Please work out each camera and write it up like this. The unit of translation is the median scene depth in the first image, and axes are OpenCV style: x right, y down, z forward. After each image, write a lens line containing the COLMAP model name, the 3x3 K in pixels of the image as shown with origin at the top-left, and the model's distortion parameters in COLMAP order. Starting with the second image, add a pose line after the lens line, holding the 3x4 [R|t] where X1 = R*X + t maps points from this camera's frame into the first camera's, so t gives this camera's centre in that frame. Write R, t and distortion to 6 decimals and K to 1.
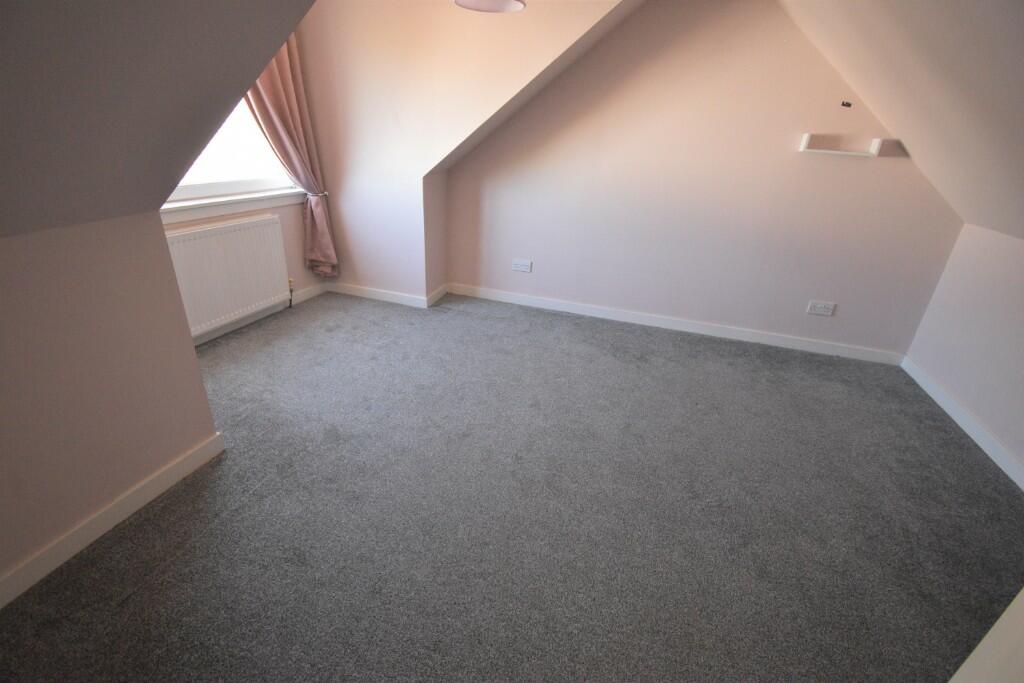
lens RADIAL K [[452.8, 0, 514.6], [0, 452.8, 337.4], [0, 0, 1]] dist [0.001691, -0.015249]
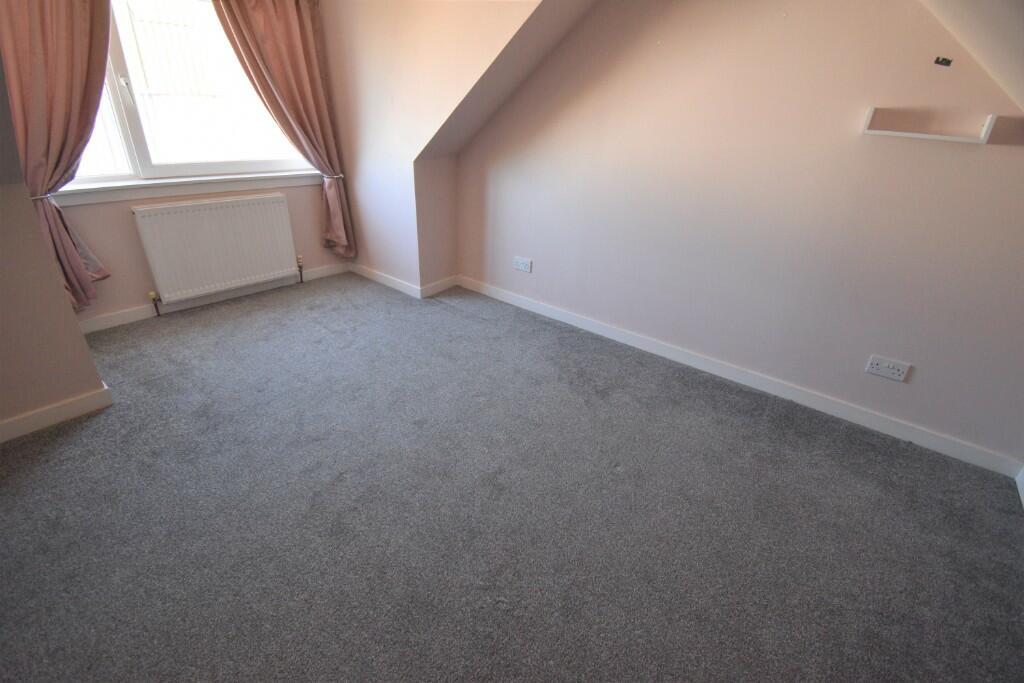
lens RADIAL K [[452.8, 0, 514.6], [0, 452.8, 337.4], [0, 0, 1]] dist [0.001691, -0.015249]
pose [[0.934248, 0.147509, -0.324687, 0.353262], [-0.142419, 0.989017, 0.039526, -0.054877], [0.326952, 0.009314, 0.944995, 0.170068]]
